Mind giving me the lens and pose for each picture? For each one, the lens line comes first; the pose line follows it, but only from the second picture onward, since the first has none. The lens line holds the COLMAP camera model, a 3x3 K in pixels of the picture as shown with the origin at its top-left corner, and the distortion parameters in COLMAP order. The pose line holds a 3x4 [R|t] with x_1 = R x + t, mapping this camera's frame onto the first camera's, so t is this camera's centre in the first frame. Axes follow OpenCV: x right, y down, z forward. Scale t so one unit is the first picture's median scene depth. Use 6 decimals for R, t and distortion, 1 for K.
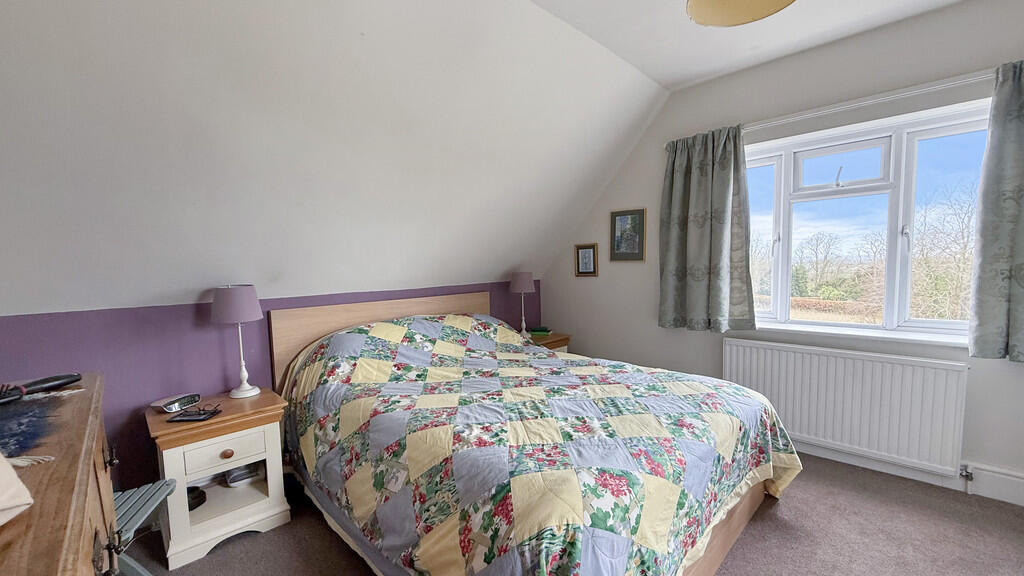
lens RADIAL K [[409.8, 0, 511.9], [0, 409.8, 292.4], [0, 0, 1]] dist [-0.004453, -0.000748]
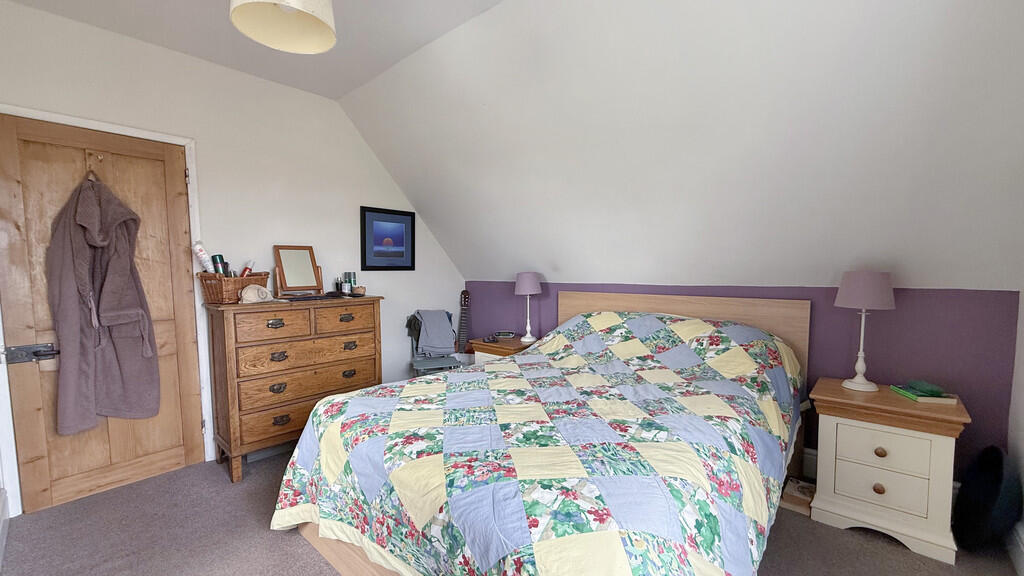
lens RADIAL K [[409.8, 0, 511.3], [0, 409.8, 292.5], [0, 0, 1]] dist [-0.004453, -0.000748]
pose [[0.067510, 0.082062, -0.994338, 1.090694], [-0.066730, 0.994752, 0.077566, -0.067824], [0.995485, 0.061116, 0.072632, 0.952600]]
